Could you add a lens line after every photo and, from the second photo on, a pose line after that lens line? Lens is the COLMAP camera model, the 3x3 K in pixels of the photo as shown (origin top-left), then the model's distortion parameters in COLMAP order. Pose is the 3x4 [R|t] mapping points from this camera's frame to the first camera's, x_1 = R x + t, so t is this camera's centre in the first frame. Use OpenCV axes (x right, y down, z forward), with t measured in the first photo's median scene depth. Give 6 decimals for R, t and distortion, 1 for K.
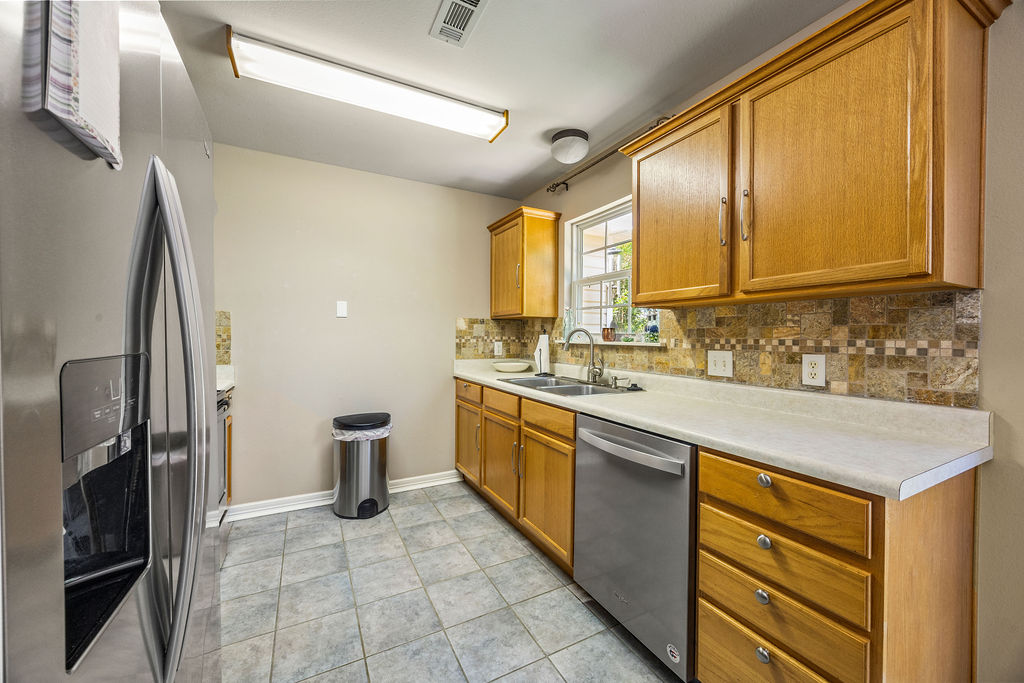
lens RADIAL K [[385.9, 0, 508.2], [0, 385.9, 338.9], [0, 0, 1]] dist [-0.003753, -0.000242]
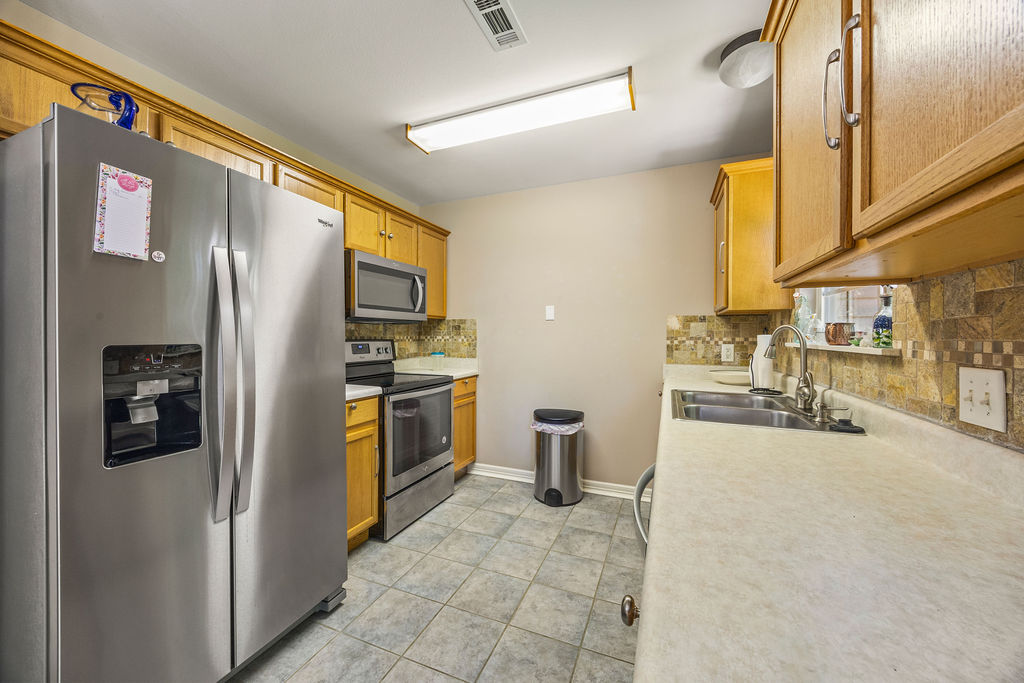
lens RADIAL K [[385.9, 0, 508.2], [0, 385.9, 338.9], [0, 0, 1]] dist [-0.003753, -0.000242]
pose [[0.637835, 0.002417, -0.770169, 0.449553], [-0.005365, 0.999985, -0.001306, 0.000240], [0.770154, 0.004965, 0.637838, 0.252695]]
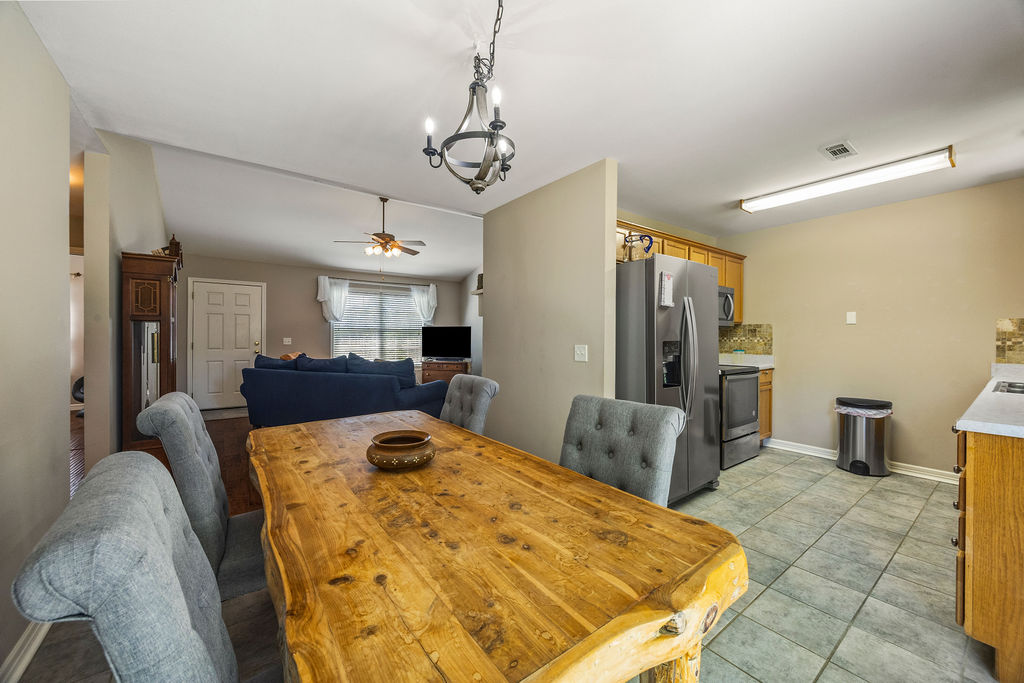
lens RADIAL K [[390.4, 0, 509.6], [0, 390.4, 338.2], [0, 0, 1]] dist [0.001205, 0.000065]
pose [[0.163121, -0.001427, -0.986605, 0.904581], [-0.009600, 0.999949, -0.003033, 0.010332], [0.986559, 0.009967, 0.163099, -0.487333]]
